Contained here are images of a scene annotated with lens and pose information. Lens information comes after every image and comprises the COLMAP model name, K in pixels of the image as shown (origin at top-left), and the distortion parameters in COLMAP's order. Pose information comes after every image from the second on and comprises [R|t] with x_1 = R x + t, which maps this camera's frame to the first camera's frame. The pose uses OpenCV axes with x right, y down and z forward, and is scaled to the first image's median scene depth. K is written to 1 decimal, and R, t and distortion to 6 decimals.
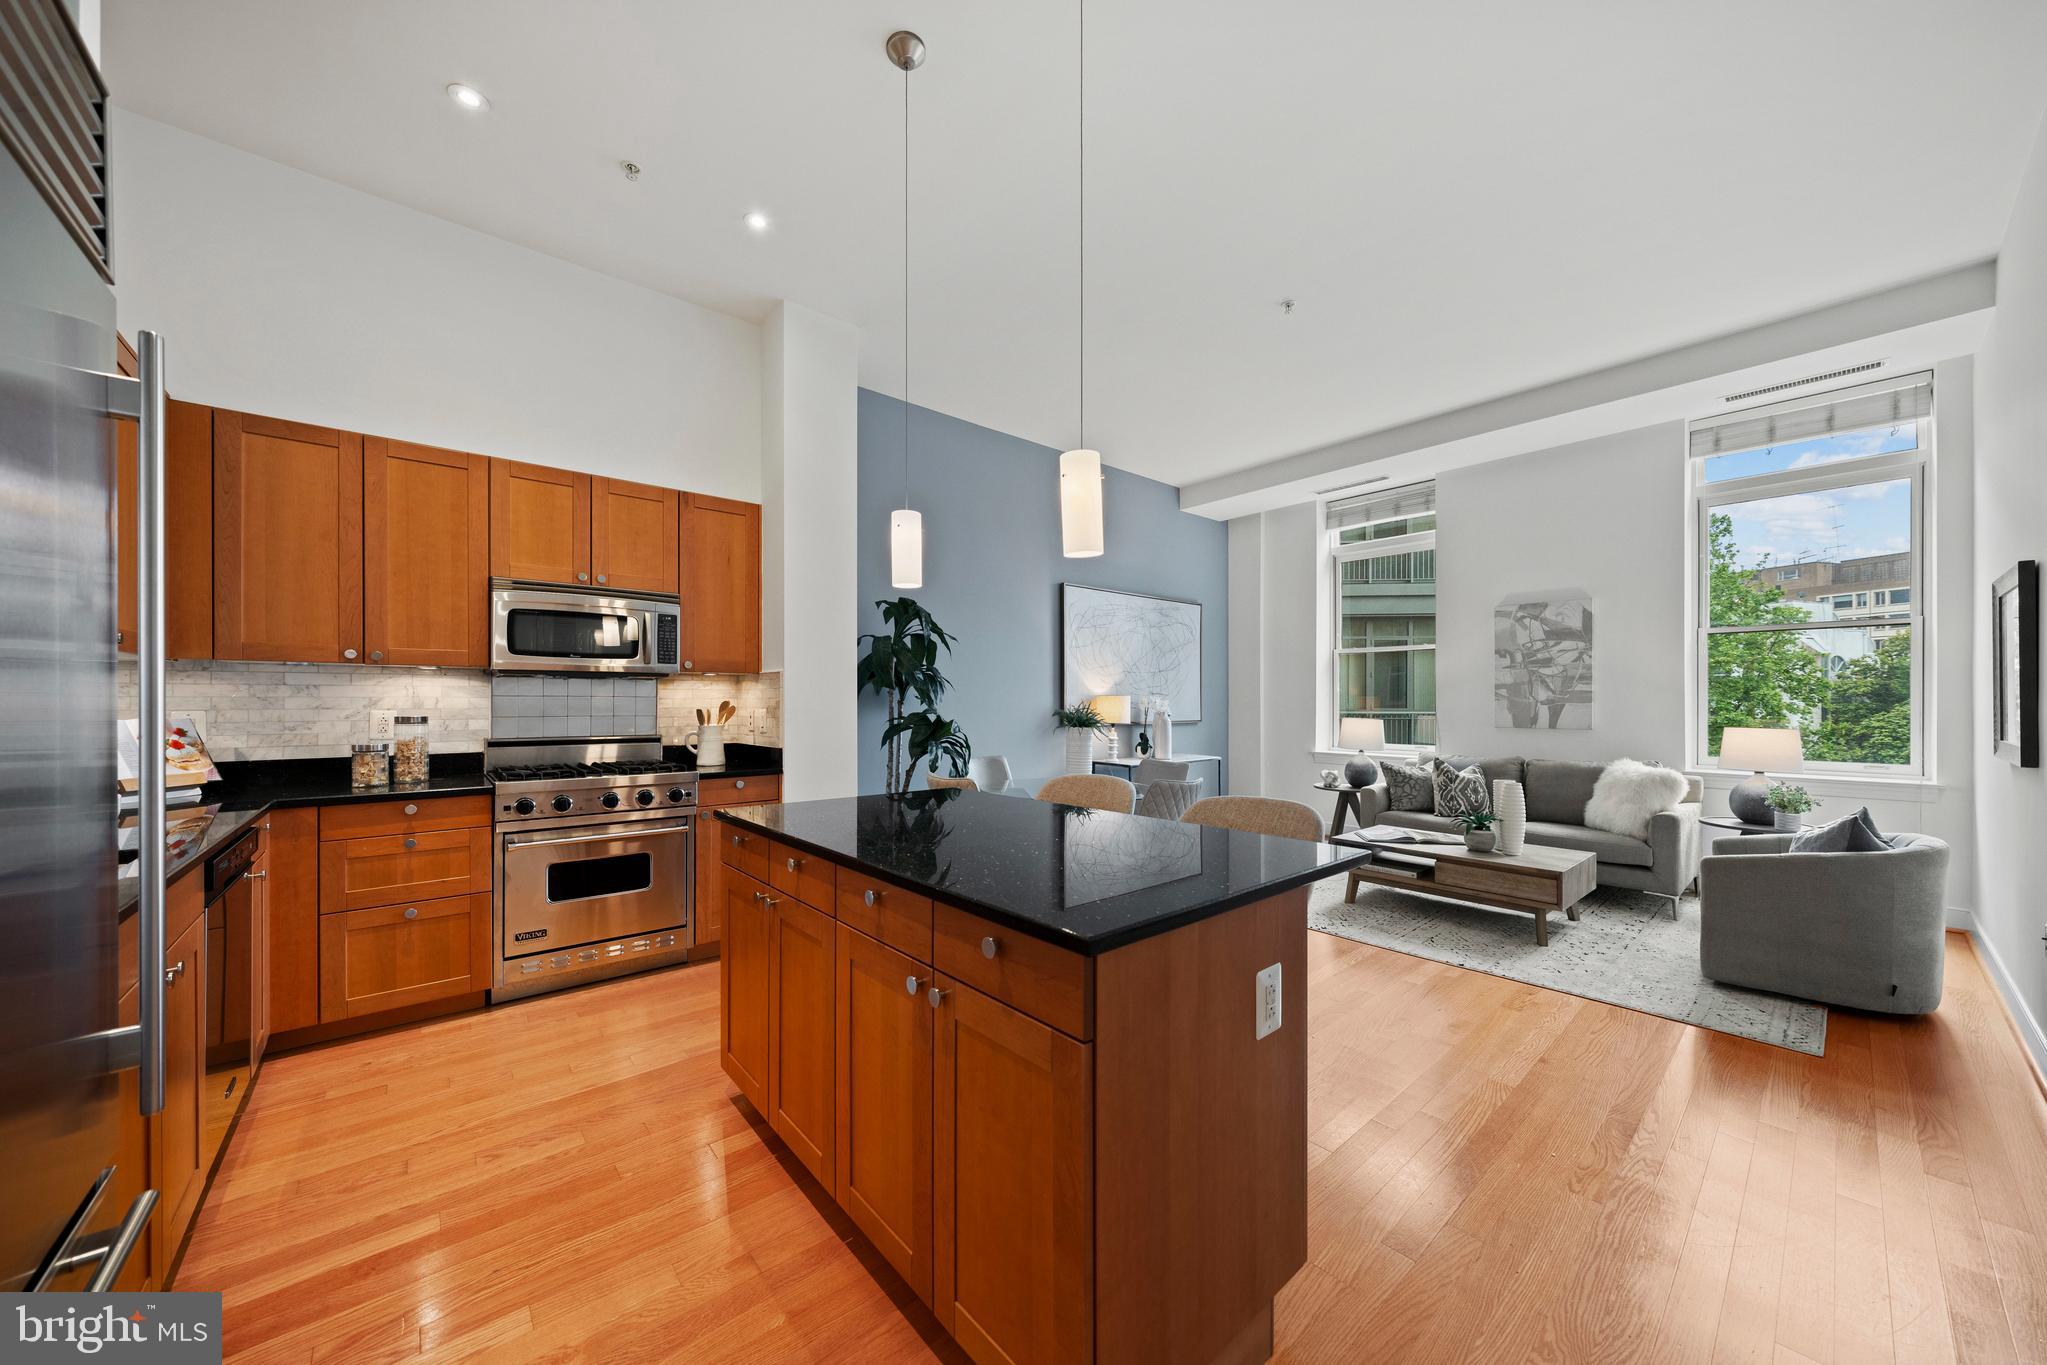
lens RADIAL K [[701.5, 0, 1019.7], [0, 701.5, 699.4], [0, 0, 1]] dist [-0.006980, 0.000976]
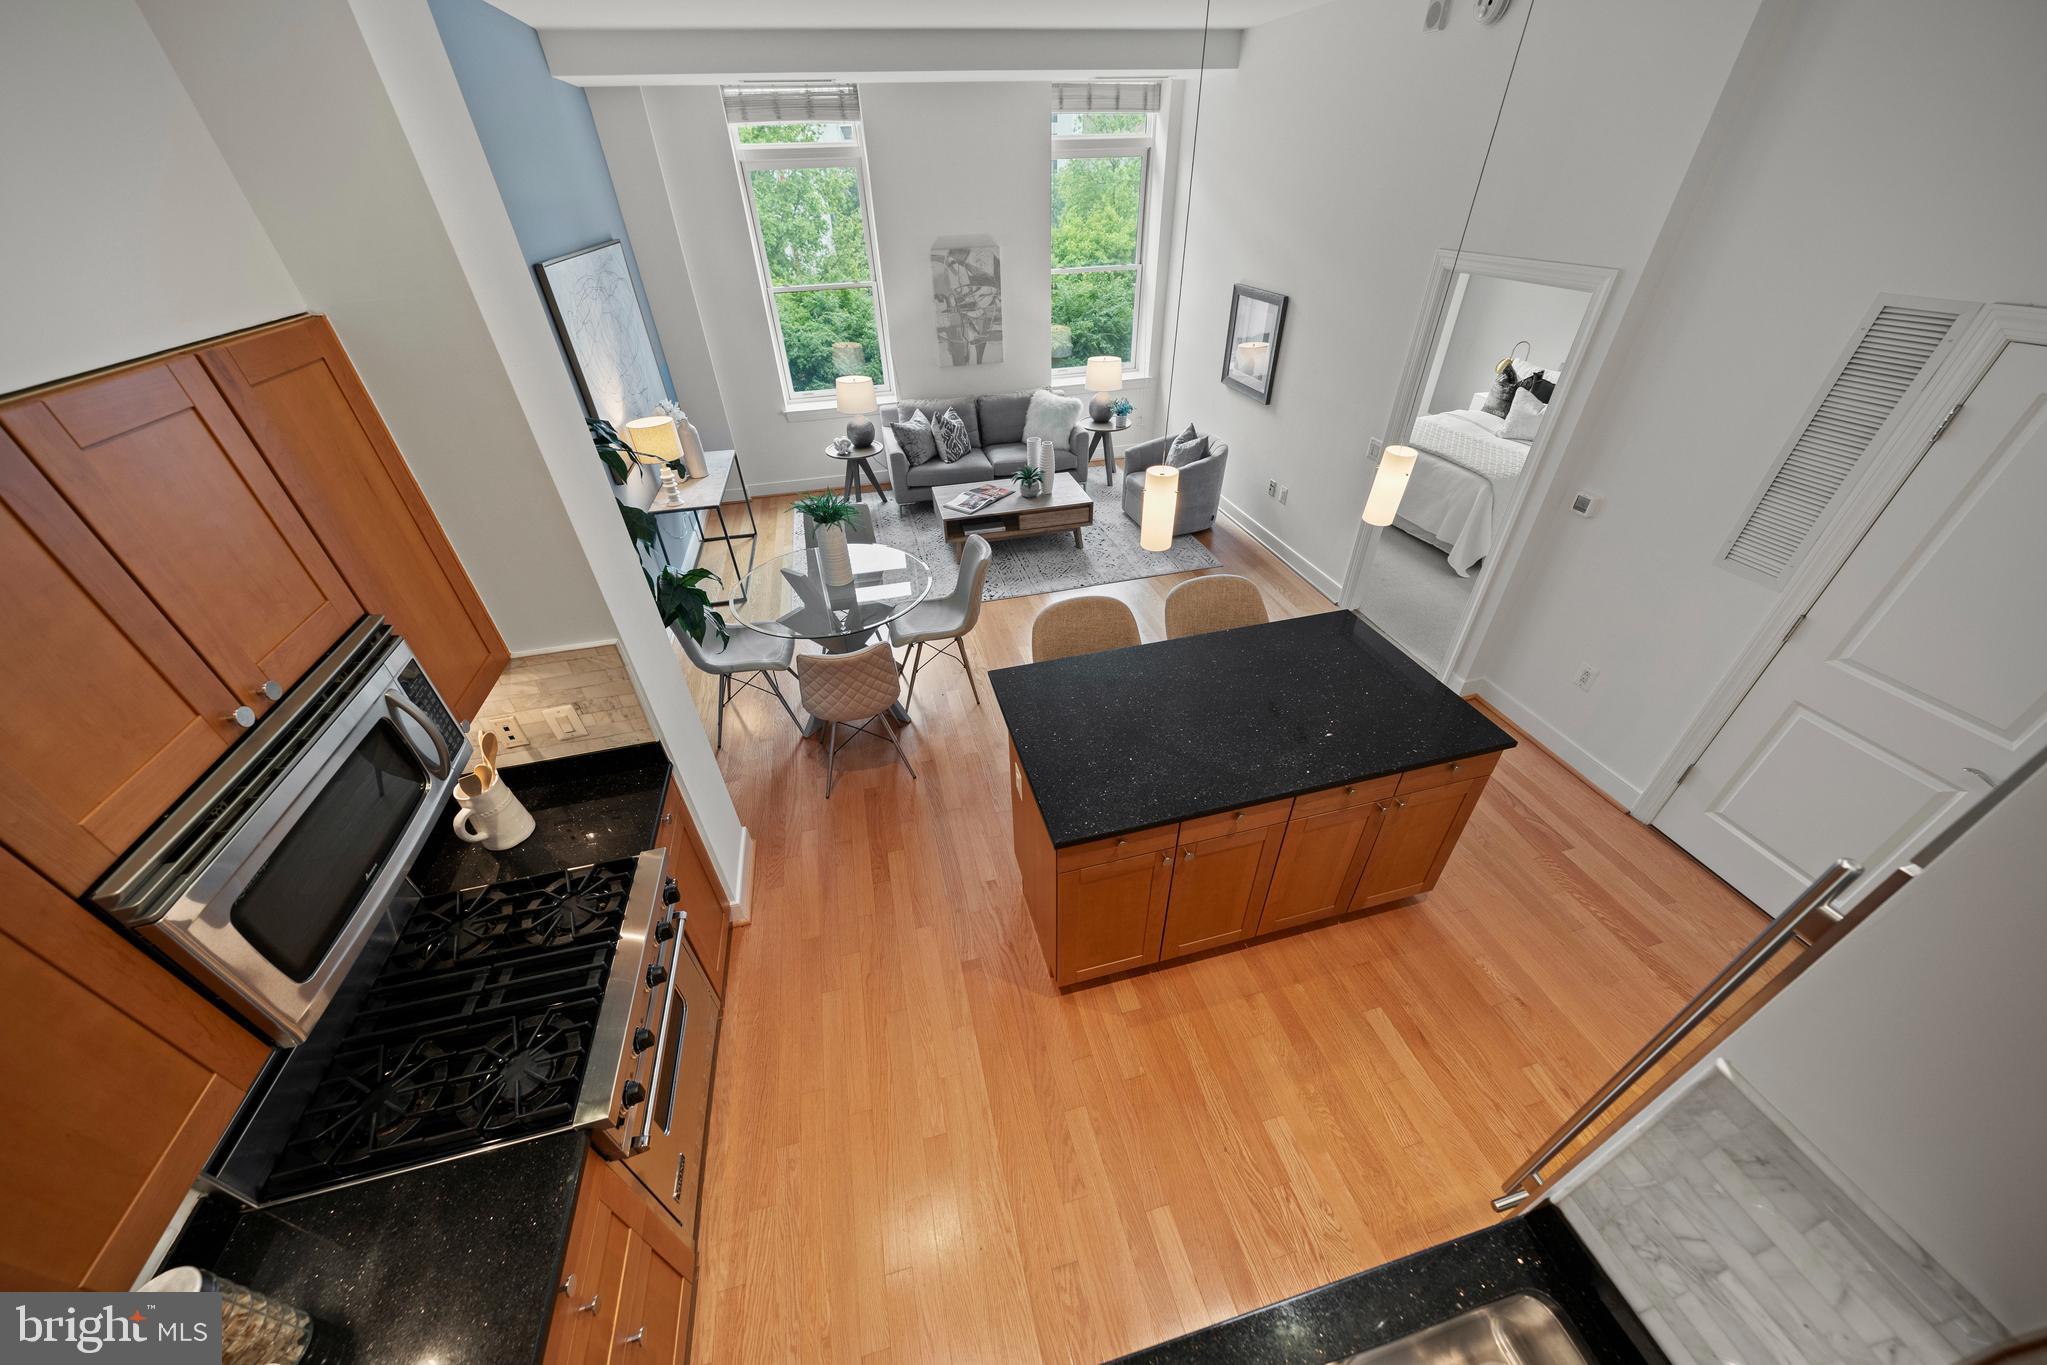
lens RADIAL K [[701.5, 0, 1009.9], [0, 701.5, 679.6], [0, 0, 1]] dist [-0.006980, 0.000976]
pose [[0.447679, -0.536843, 0.715110, -0.589610], [0.024084, 0.806675, 0.590505, -0.333735], [-0.893870, -0.247133, 0.374061, 0.442538]]
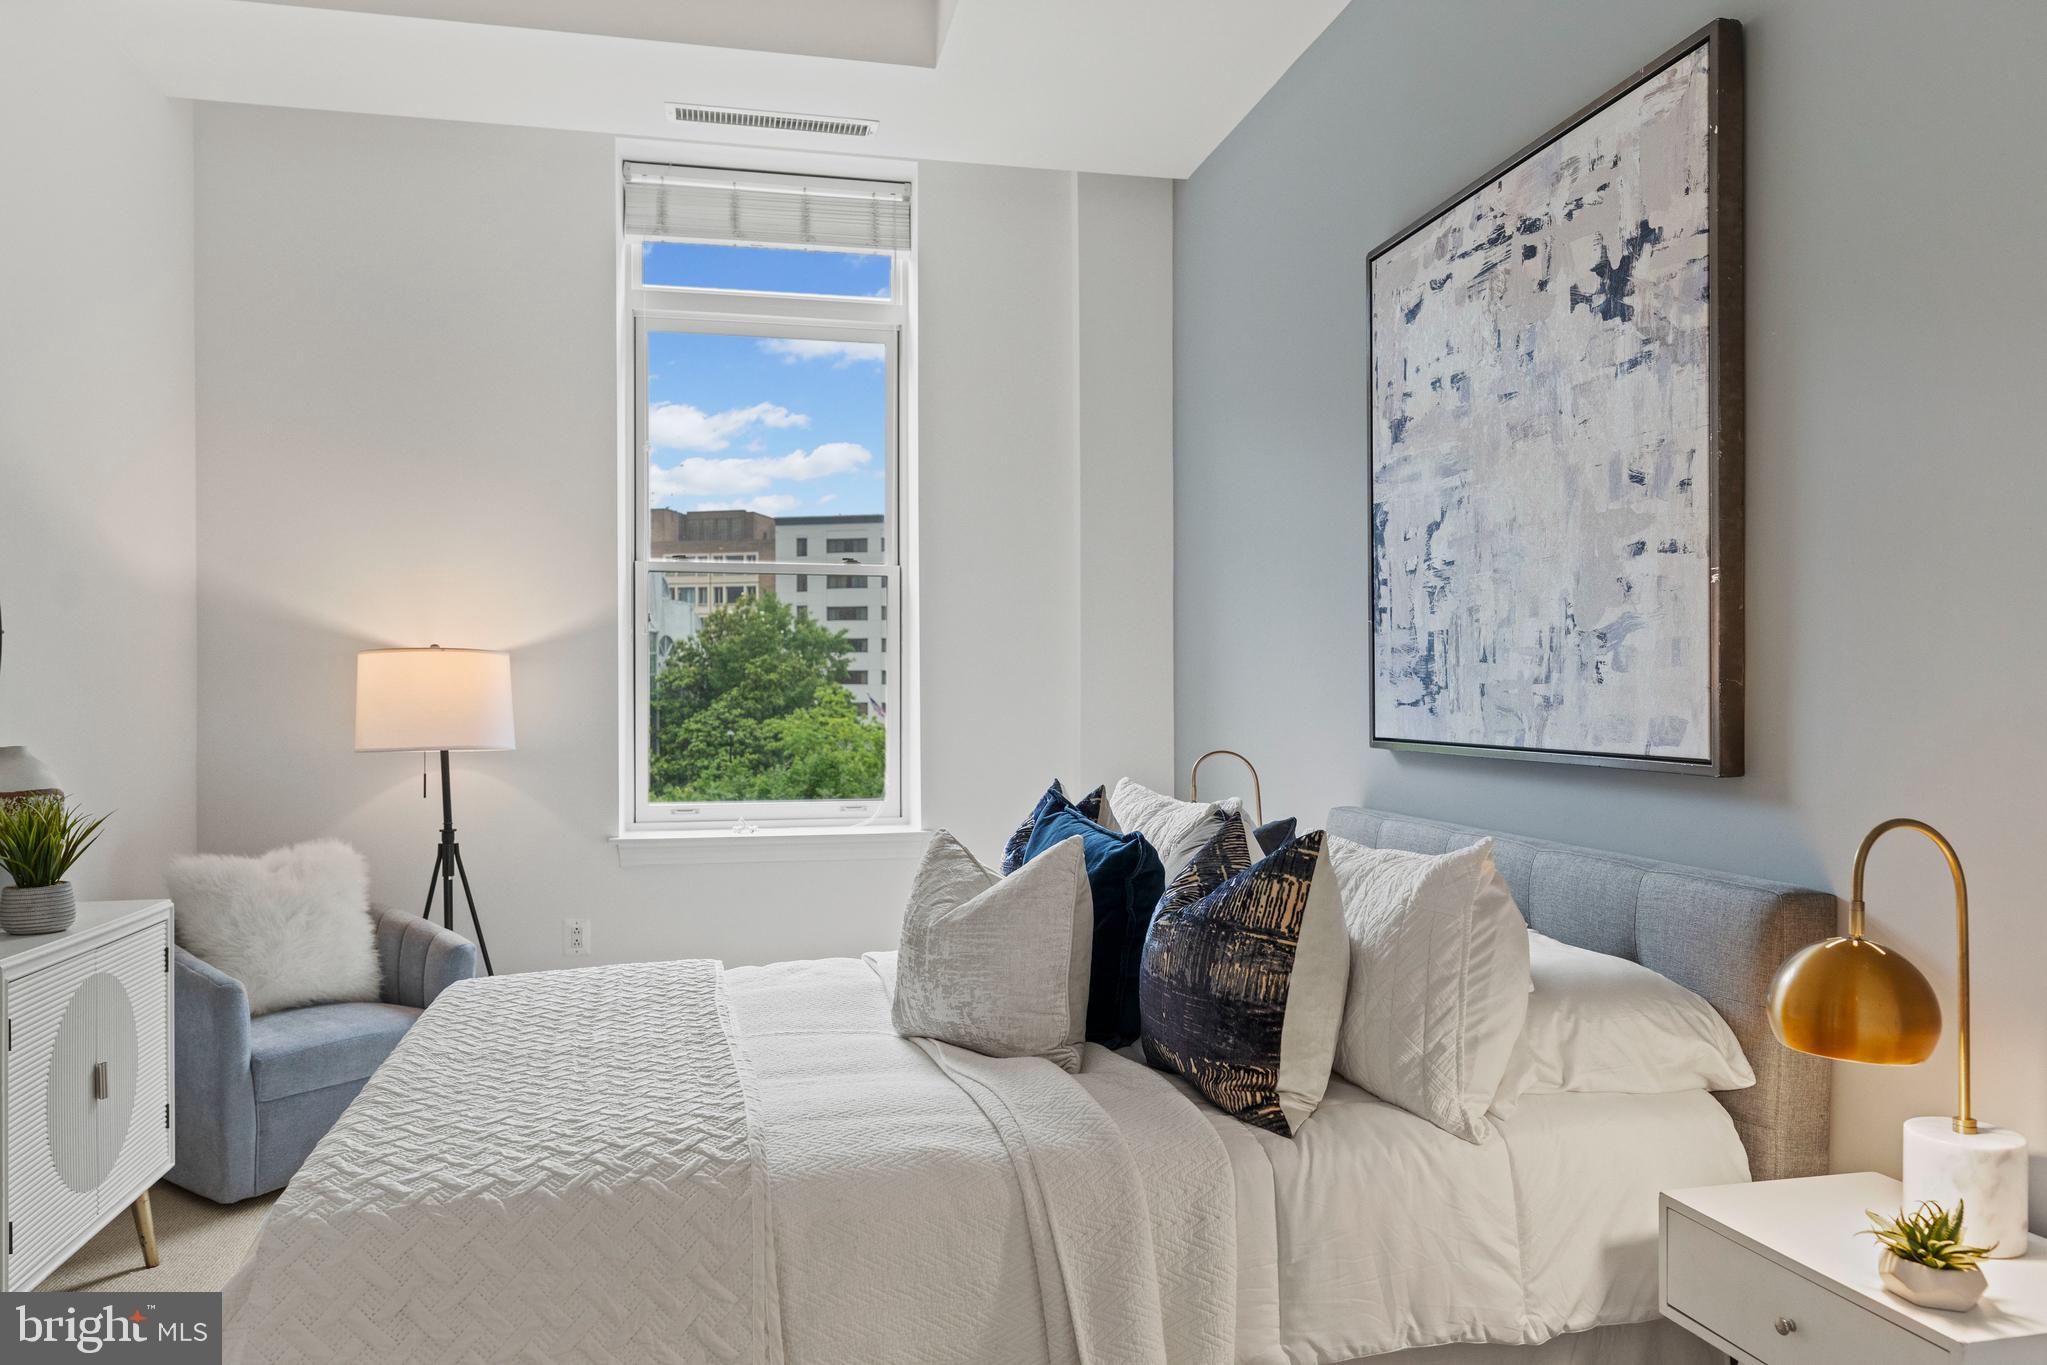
lens RADIAL K [[1367.4, 0, 1020.6], [0, 1367.4, 679.1], [0, 0, 1]] dist [-0.003611, 0.005702]
pose [[0.429226, 0.012107, 0.903116, 0.231444], [-0.003387, 0.999925, -0.011795, -0.003695], [-0.903191, 0.002004, 0.429235, 0.377076]]
